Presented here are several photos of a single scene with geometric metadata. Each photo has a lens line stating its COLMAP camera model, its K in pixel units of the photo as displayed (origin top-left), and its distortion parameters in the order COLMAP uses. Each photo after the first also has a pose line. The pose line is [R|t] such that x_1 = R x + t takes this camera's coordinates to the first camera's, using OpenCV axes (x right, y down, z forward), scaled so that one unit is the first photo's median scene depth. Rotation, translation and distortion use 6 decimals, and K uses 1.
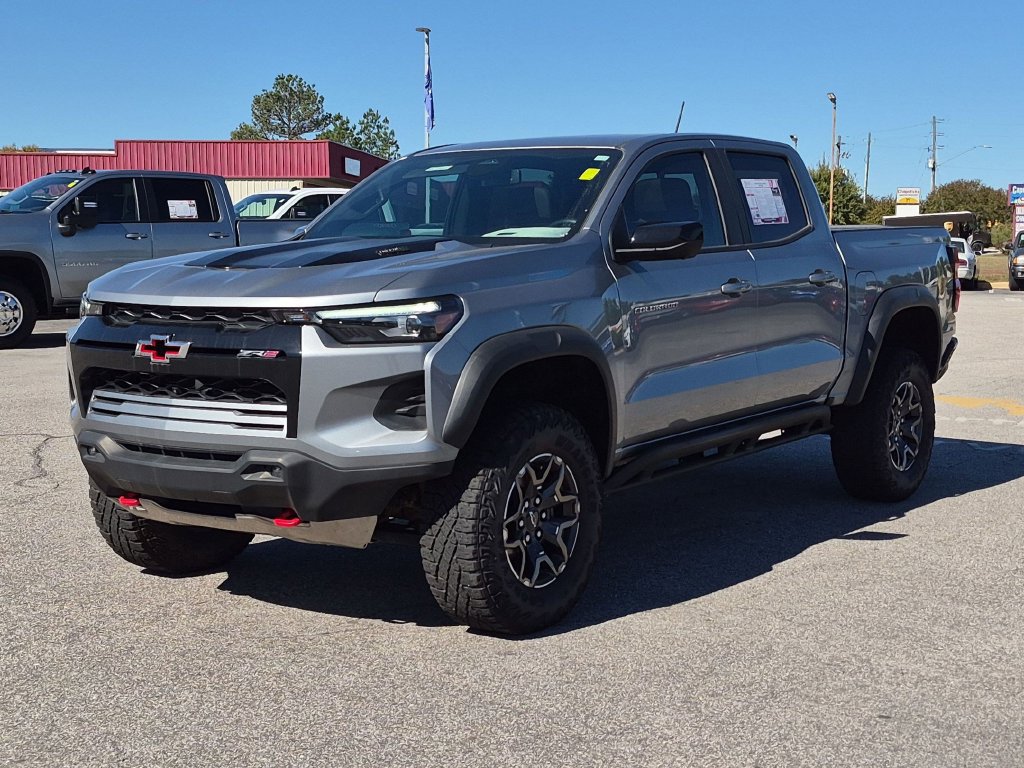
lens RADIAL K [[1525.5, 0, 512.0], [0, 1525.5, 384.0], [0, 0, 1]] dist [0.173834, -0.153517]
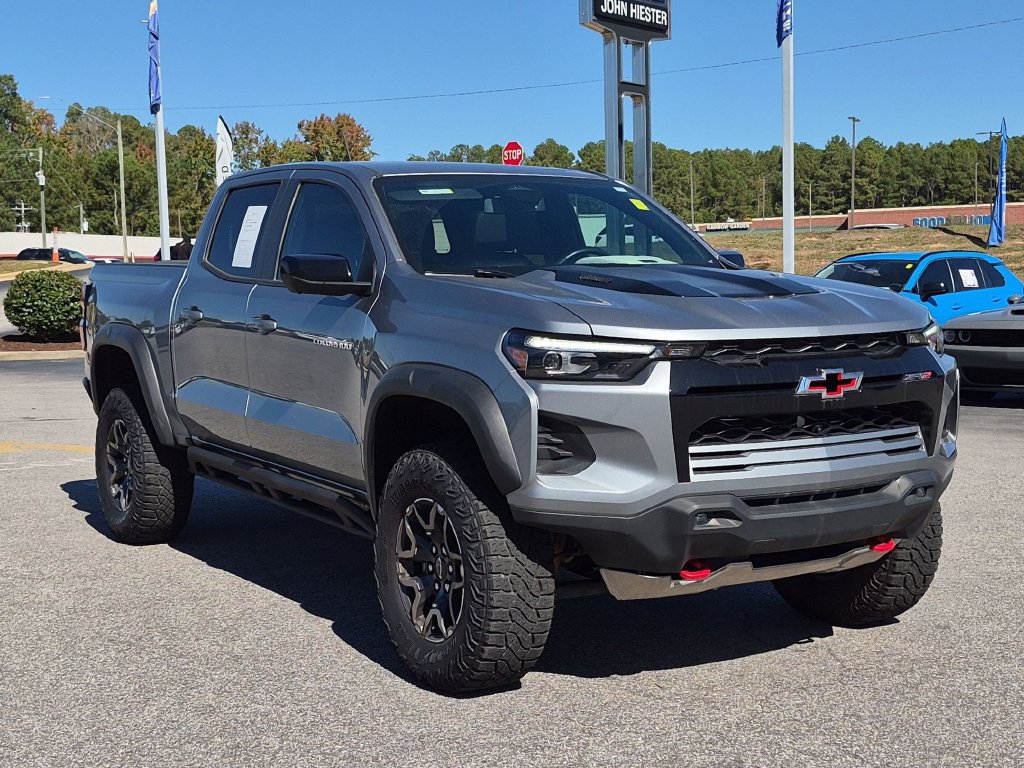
lens RADIAL K [[1525.5, 0, 512.0], [0, 1525.5, 384.0], [0, 0, 1]] dist [0.173834, -0.153517]
pose [[0.392808, -0.073848, 0.916650, -1.159731], [0.100601, 0.994239, 0.036989, -0.076584], [-0.914101, 0.077686, 0.397974, 0.818898]]
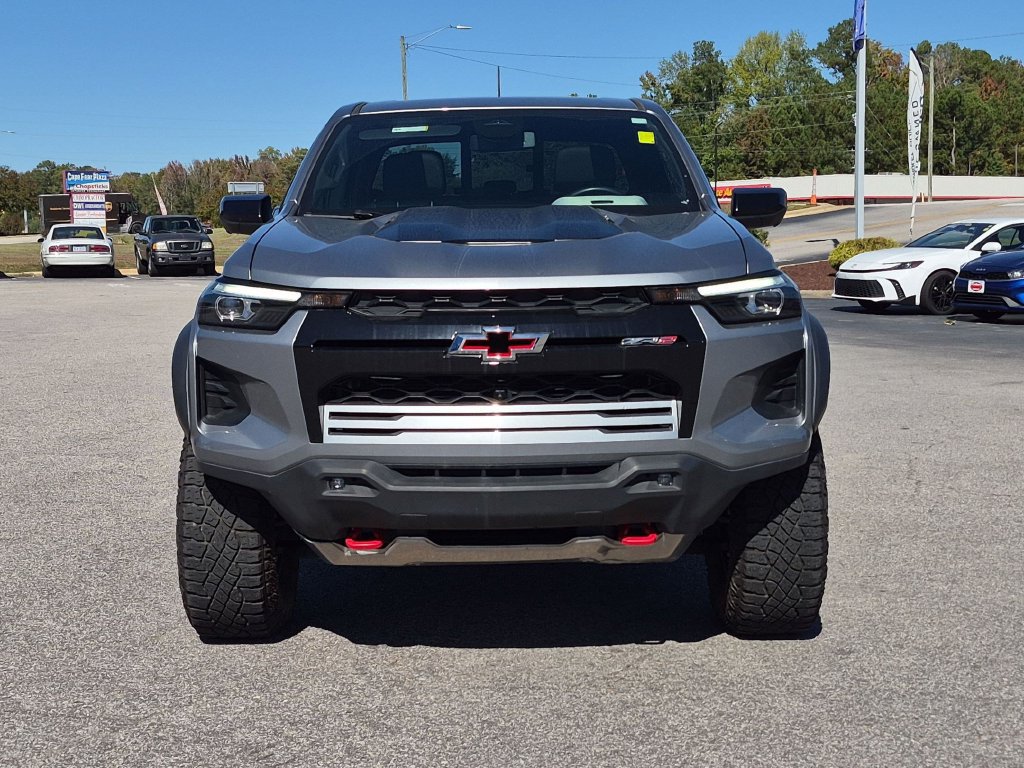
lens RADIAL K [[1525.5, 0, 512.0], [0, 1525.5, 384.0], [0, 0, 1]] dist [0.173834, -0.153517]
pose [[0.819994, -0.068854, 0.568216, -0.682983], [0.064612, 0.997528, 0.027635, -0.023548], [-0.568714, 0.014053, 0.822415, 0.348528]]
